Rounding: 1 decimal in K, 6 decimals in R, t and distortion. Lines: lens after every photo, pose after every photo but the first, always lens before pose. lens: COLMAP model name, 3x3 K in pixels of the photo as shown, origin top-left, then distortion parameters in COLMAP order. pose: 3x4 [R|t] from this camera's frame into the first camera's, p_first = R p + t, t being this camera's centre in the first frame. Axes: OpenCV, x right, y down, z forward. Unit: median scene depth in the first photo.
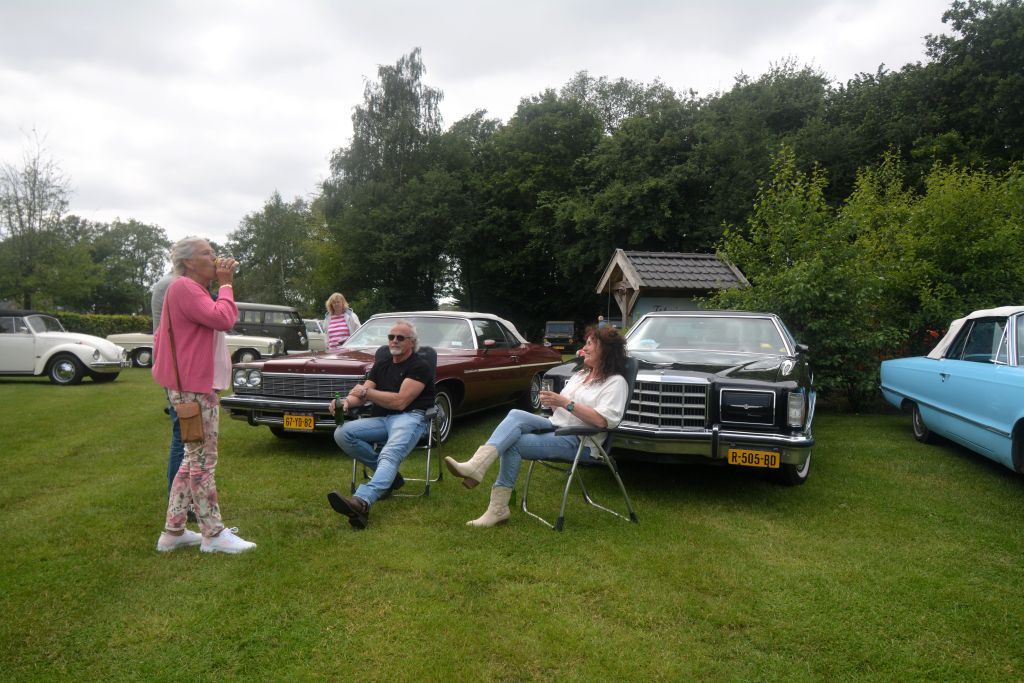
lens RADIAL K [[718.3, 0, 507.1], [0, 718.3, 341.5], [0, 0, 1]] dist [-0.002907, -0.020451]
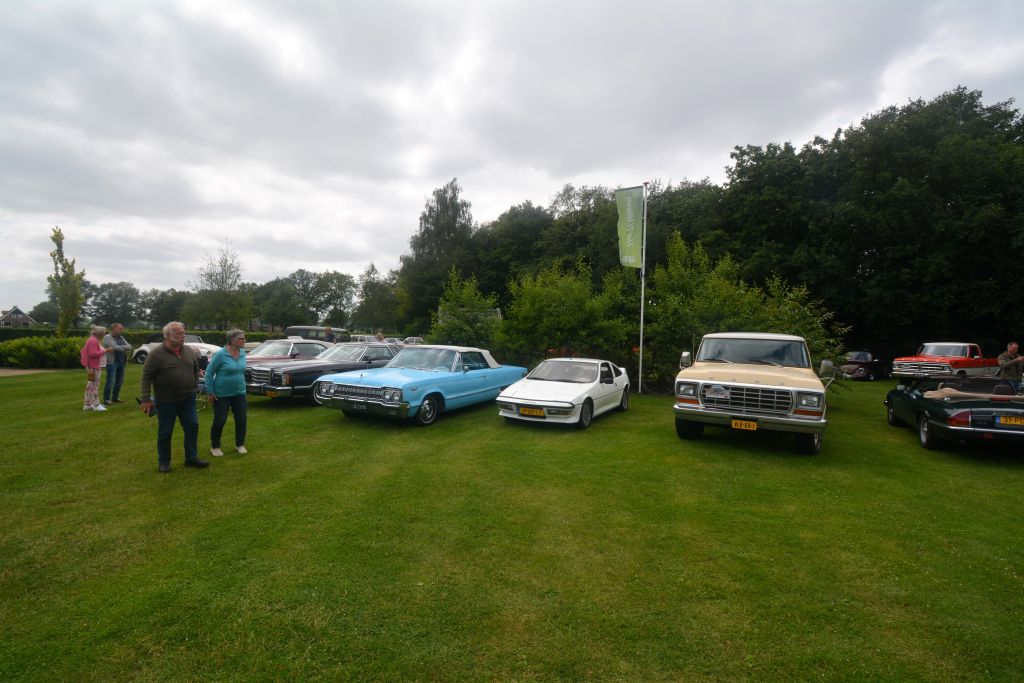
lens RADIAL K [[468.7, 0, 502.7], [0, 468.7, 339.9], [0, 0, 1]] dist [0.000517, -0.000120]
pose [[0.986224, 0.017527, -0.164483, 0.276287], [-0.019636, 0.999744, -0.011206, -0.011996], [0.164245, 0.014281, 0.986316, -0.142336]]
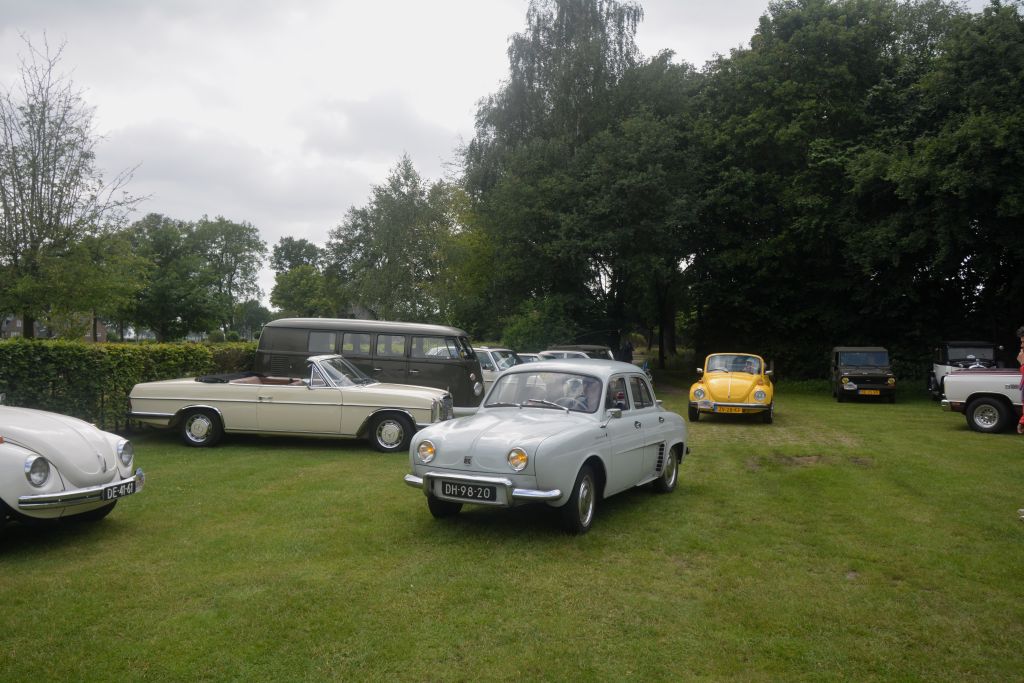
lens RADIAL K [[857.5, 0, 513.4], [0, 857.5, 339.4], [0, 0, 1]] dist [0.003636, -0.012109]
pose [[0.988095, 0.001600, -0.153834, -0.128863], [-0.005384, 0.999693, -0.024186, -0.019135], [0.153748, 0.024726, 0.987801, 0.290614]]
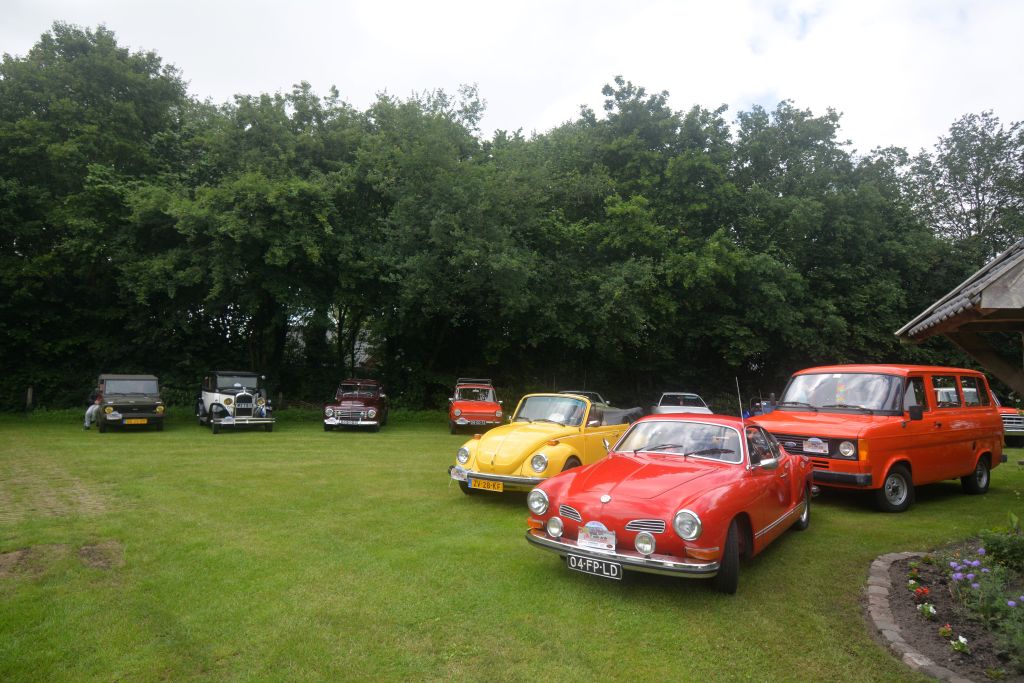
lens RADIAL K [[596.5, 0, 515.0], [0, 596.5, 344.7], [0, 0, 1]] dist [-0.006495, -0.011655]
pose [[0.700174, 0.059010, 0.711529, -0.069261], [-0.006117, 0.997038, -0.076669, -0.020994], [-0.713946, 0.049329, 0.698461, 0.511362]]
